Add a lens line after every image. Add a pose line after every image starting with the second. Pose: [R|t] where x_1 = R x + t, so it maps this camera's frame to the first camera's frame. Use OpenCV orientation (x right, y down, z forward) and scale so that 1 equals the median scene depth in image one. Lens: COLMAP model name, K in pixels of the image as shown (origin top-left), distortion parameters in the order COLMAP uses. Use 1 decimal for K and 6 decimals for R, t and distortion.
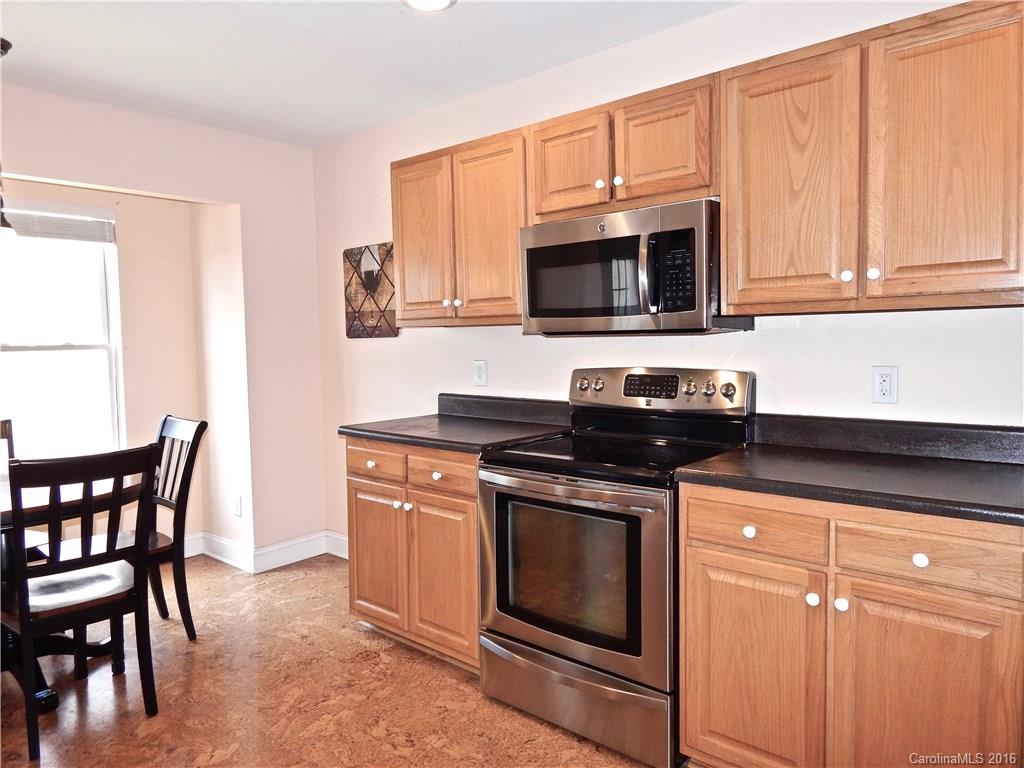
lens RADIAL K [[673.4, 0, 516.4], [0, 673.4, 383.6], [0, 0, 1]] dist [0.000574, -0.004008]
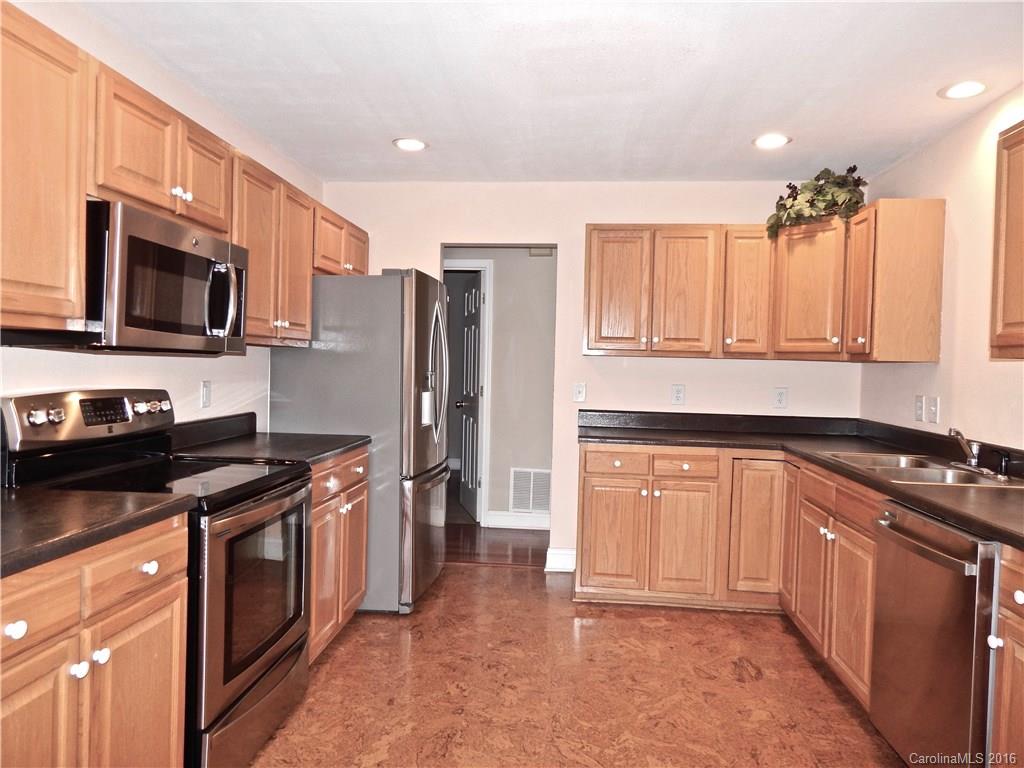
lens RADIAL K [[673.4, 0, 516.4], [0, 673.4, 383.6], [0, 0, 1]] dist [0.000574, -0.004008]
pose [[-0.572648, -0.020947, 0.819534, -0.860897], [0.040769, 0.997709, 0.053988, -0.059282], [-0.818787, 0.064328, -0.570482, 1.100892]]
